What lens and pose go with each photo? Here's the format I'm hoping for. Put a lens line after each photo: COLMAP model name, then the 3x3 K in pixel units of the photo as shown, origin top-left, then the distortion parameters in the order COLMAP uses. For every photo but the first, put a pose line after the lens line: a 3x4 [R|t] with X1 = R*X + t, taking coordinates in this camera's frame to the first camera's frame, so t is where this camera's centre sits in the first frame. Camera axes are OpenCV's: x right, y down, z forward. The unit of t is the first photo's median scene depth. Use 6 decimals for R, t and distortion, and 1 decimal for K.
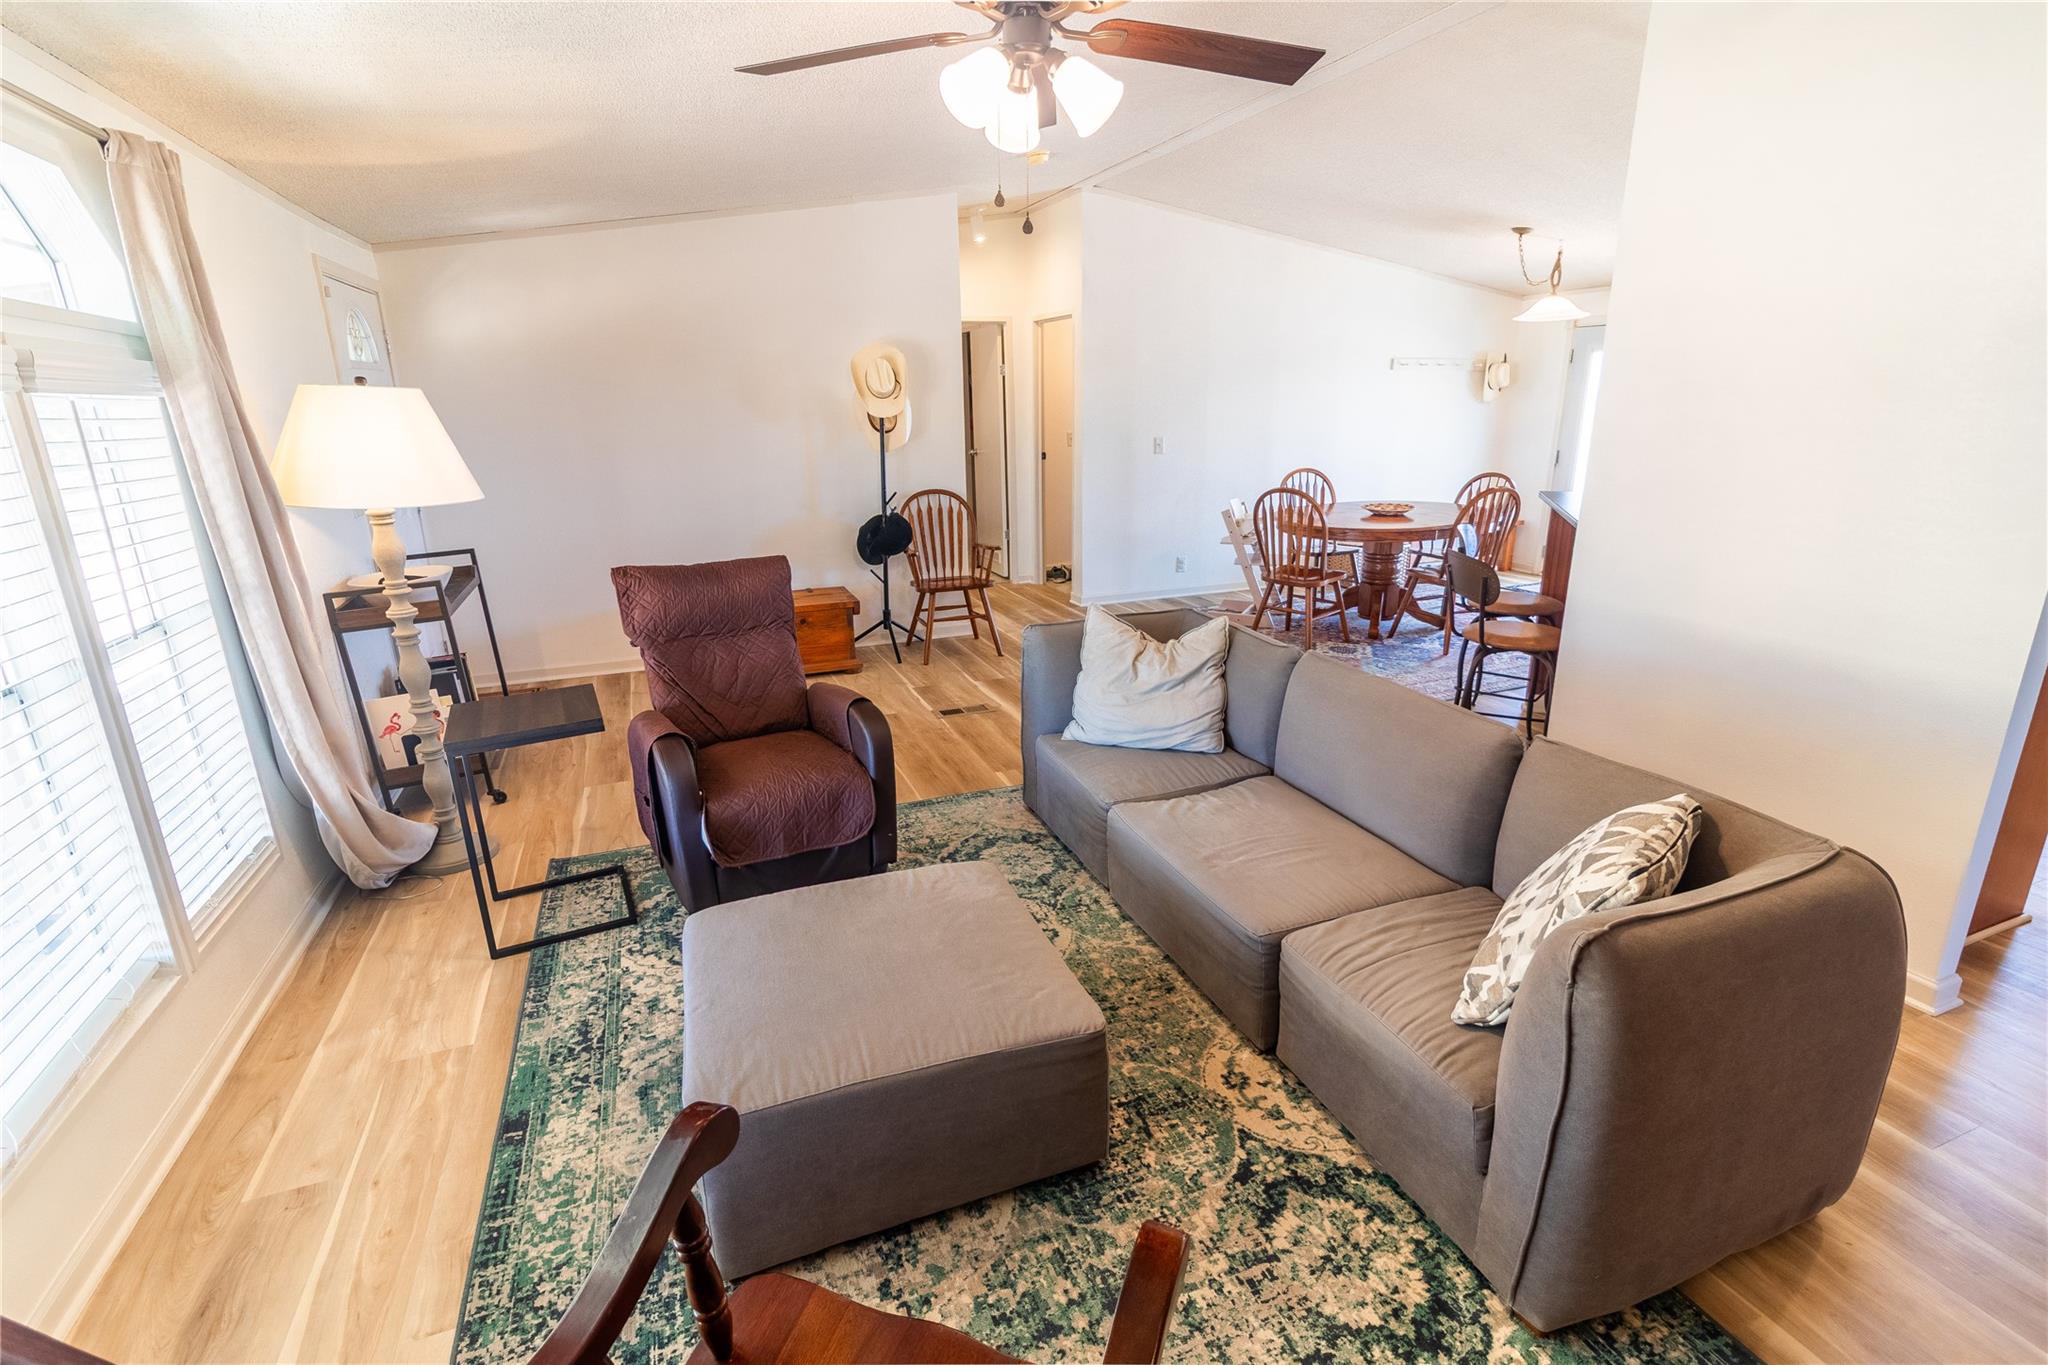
lens RADIAL K [[936.9, 0, 1025.8], [0, 936.9, 676.1], [0, 0, 1]] dist [-0.001919, 0.001783]
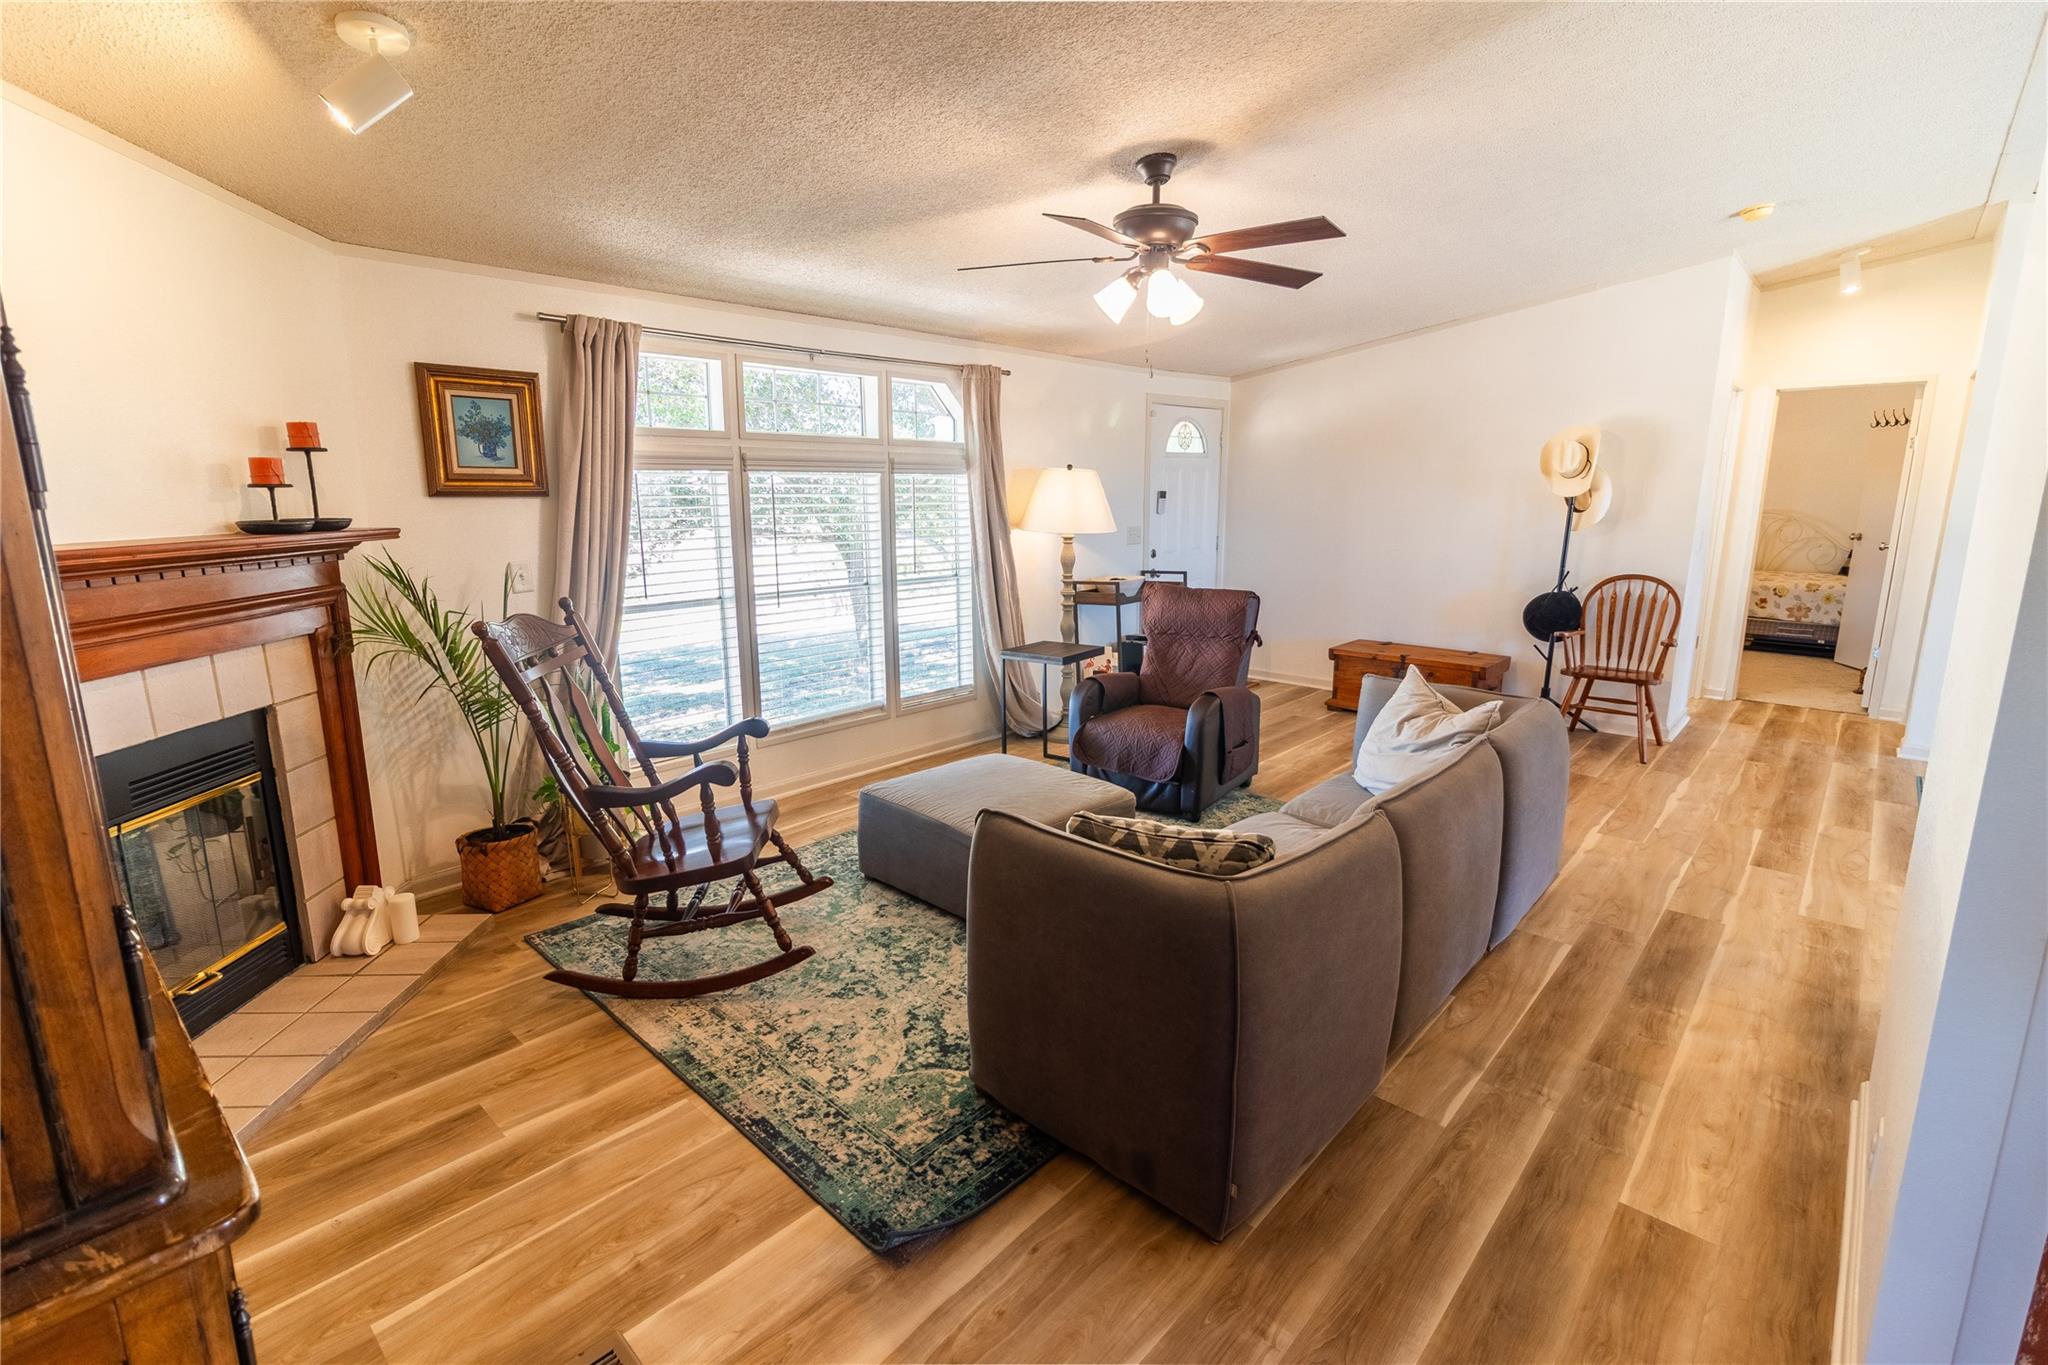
lens RADIAL K [[936.9, 0, 1026.1], [0, 936.9, 678.0], [0, 0, 1]] dist [-0.001919, 0.001783]
pose [[0.434501, 0.198256, -0.878580, 0.869967], [-0.260362, 0.961474, 0.088200, -0.045193], [0.862218, 0.190426, 0.469380, 0.110114]]
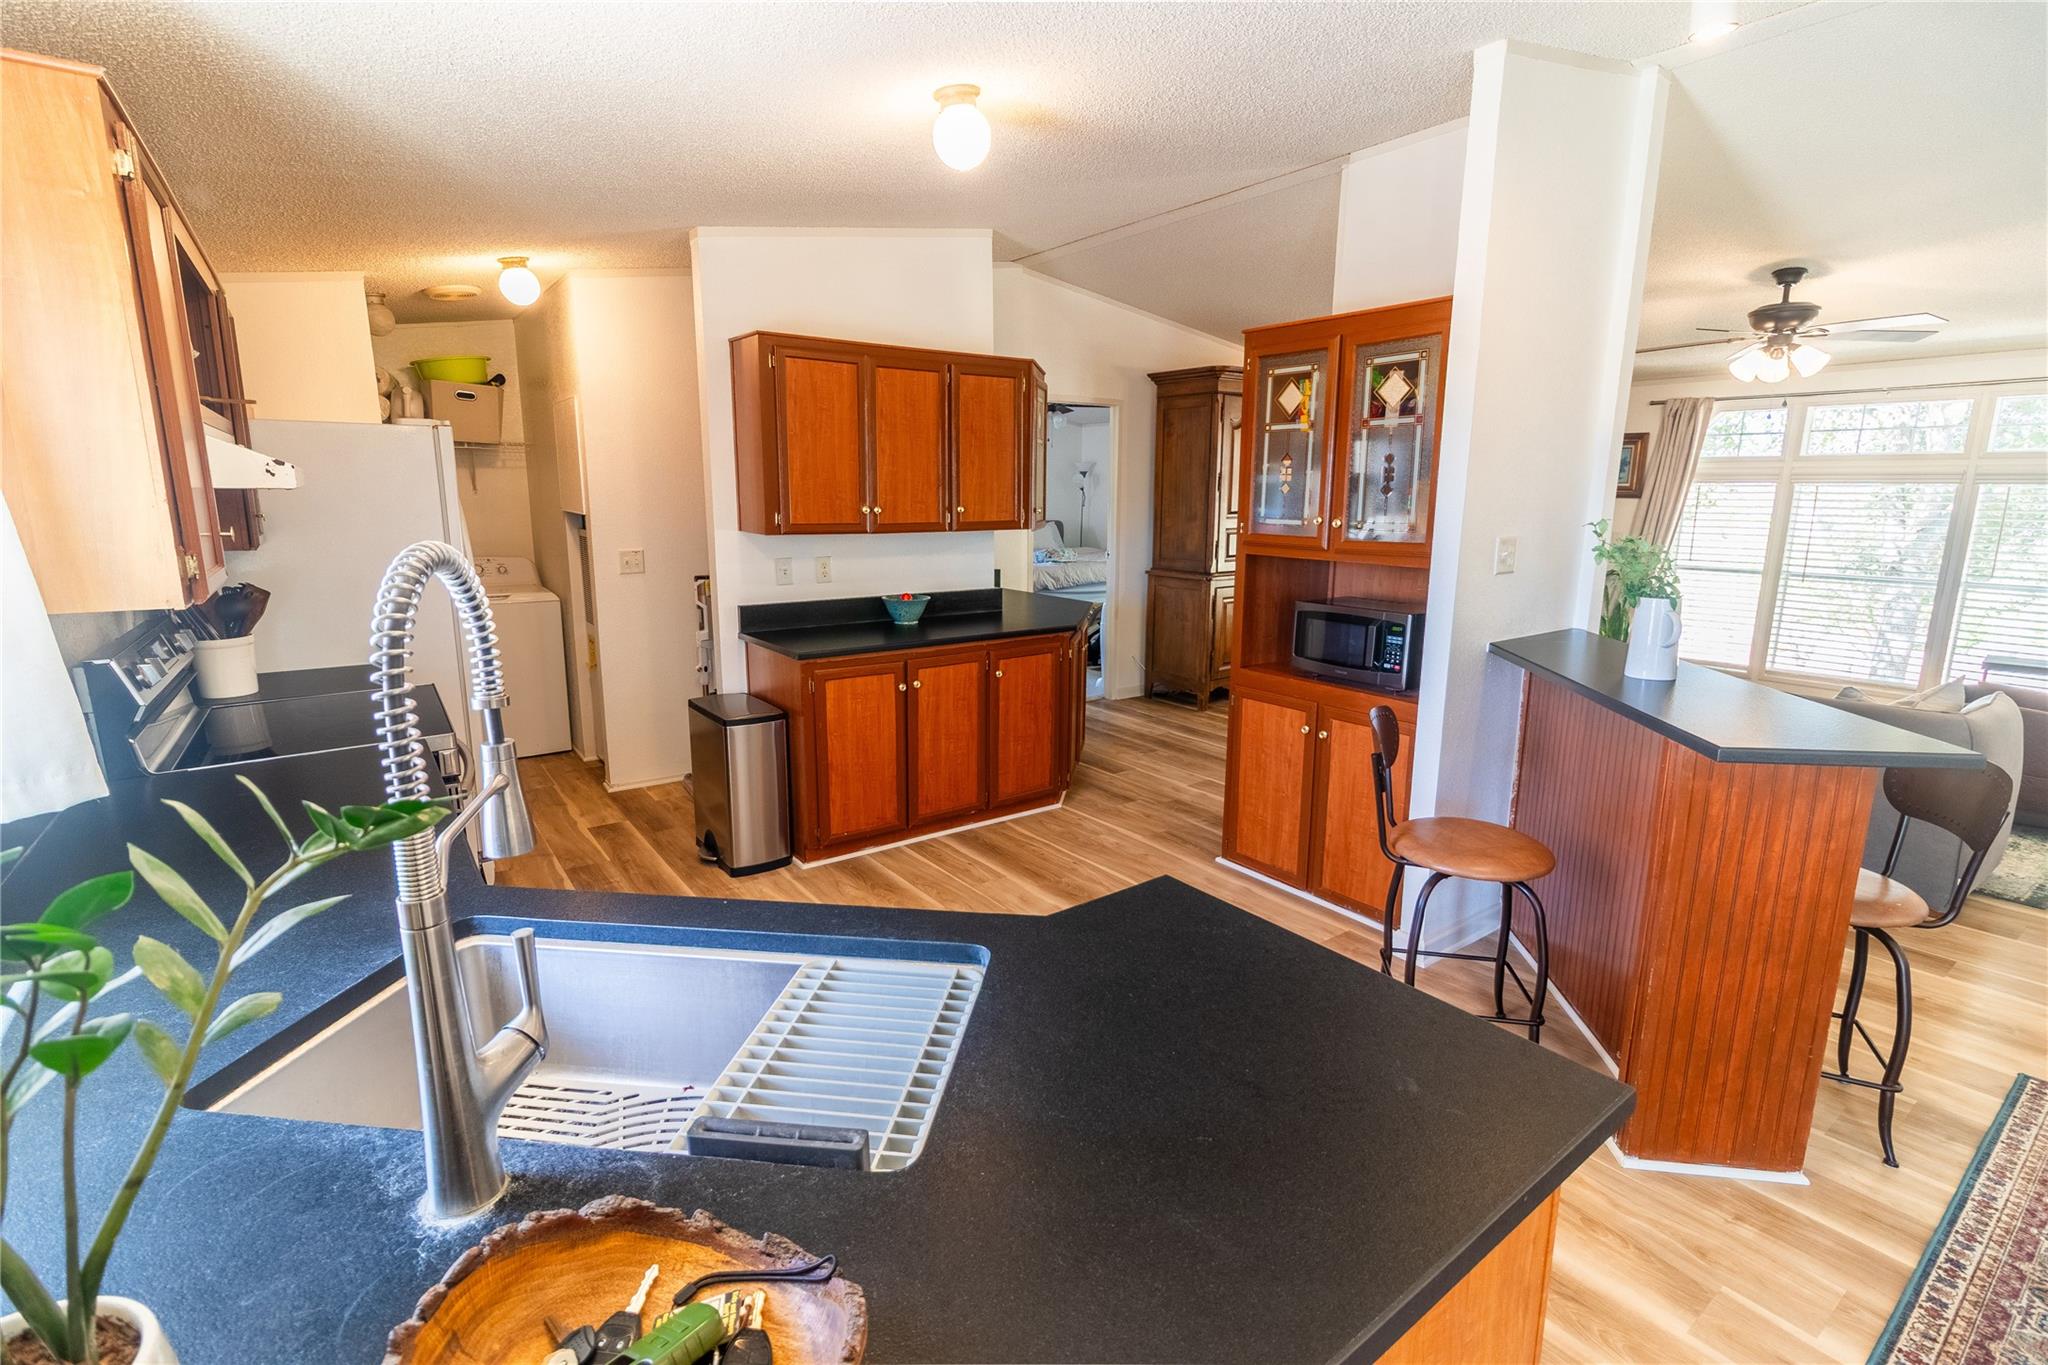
lens RADIAL K [[936.9, 0, 1021.4], [0, 936.9, 671.6], [0, 0, 1]] dist [-0.001919, 0.001783]
pose [[-0.969981, 0.058643, -0.236004, 1.442724], [-0.057909, 0.886867, 0.458380, -0.538003], [0.236185, 0.458287, -0.856849, 1.733310]]
